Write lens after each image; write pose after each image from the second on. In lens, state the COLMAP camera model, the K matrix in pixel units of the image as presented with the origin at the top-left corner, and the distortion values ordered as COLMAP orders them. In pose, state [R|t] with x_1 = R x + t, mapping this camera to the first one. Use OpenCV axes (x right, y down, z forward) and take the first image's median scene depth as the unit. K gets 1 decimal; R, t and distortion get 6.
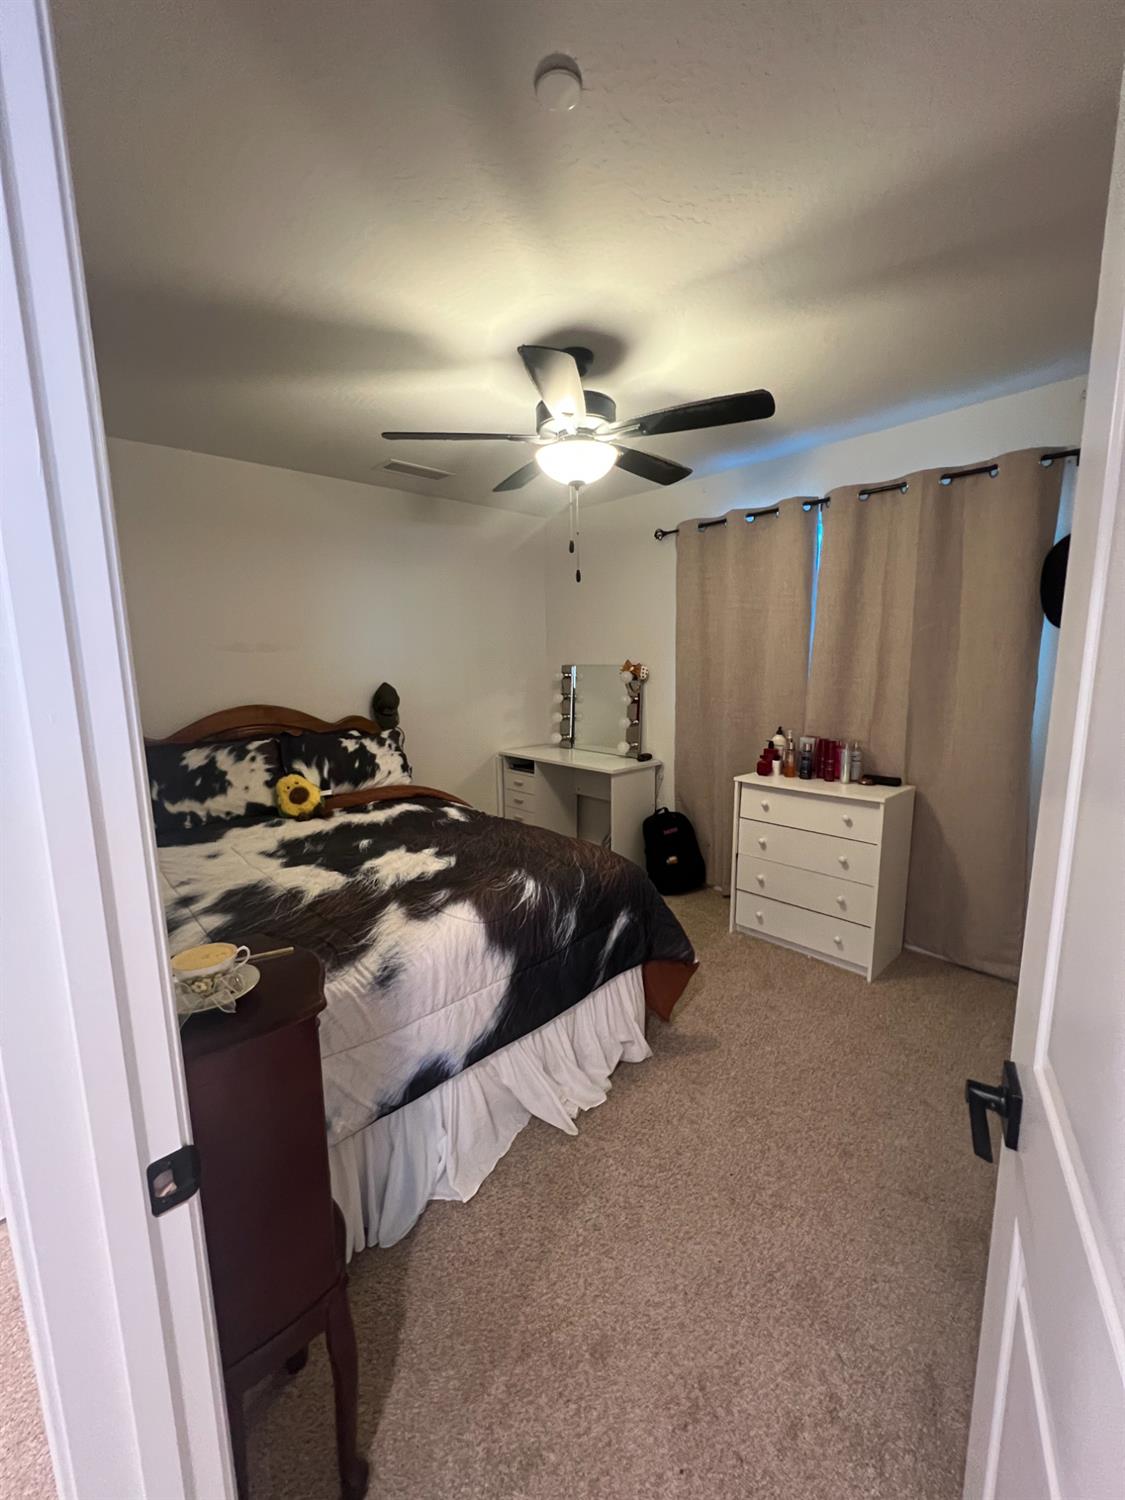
lens RADIAL K [[599.3, 0, 561.3], [0, 599.3, 750.2], [0, 0, 1]] dist [0.001347, 0.000480]
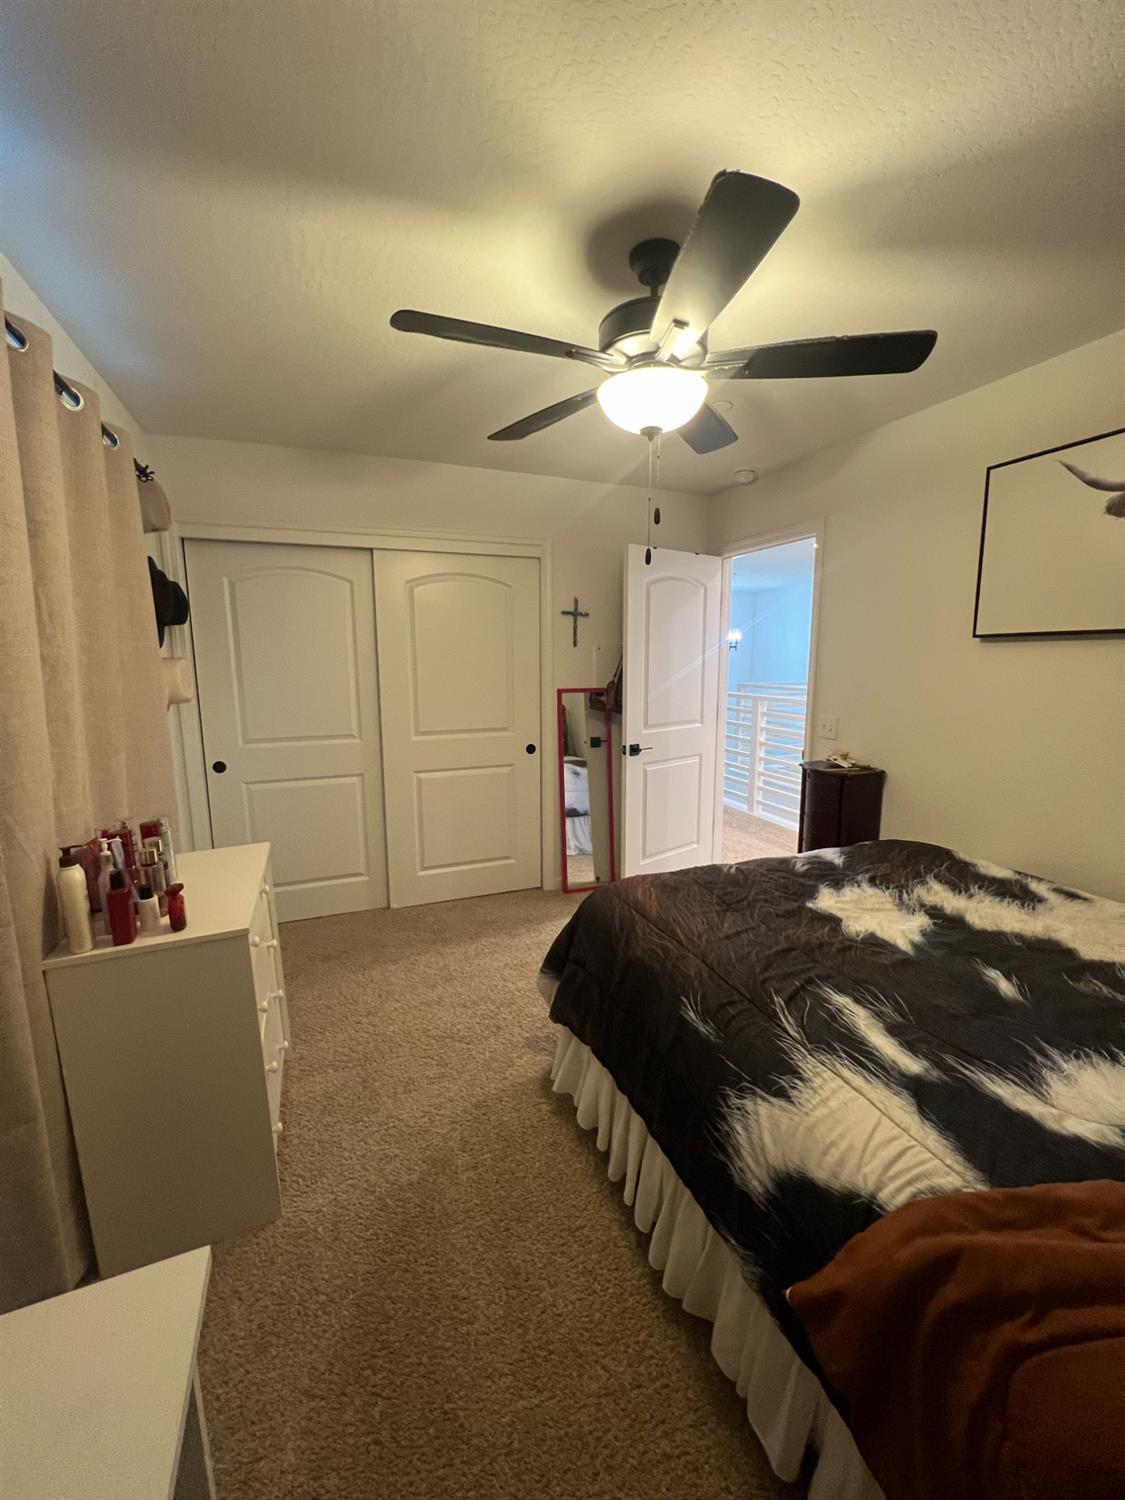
lens RADIAL K [[599.3, 0, 561.3], [0, 599.3, 750.2], [0, 0, 1]] dist [0.001347, 0.000480]
pose [[-0.932434, -0.038387, 0.359294, -0.169018], [0.074662, 0.952415, 0.295518, -0.323210], [-0.353542, 0.302377, -0.885199, 1.998719]]
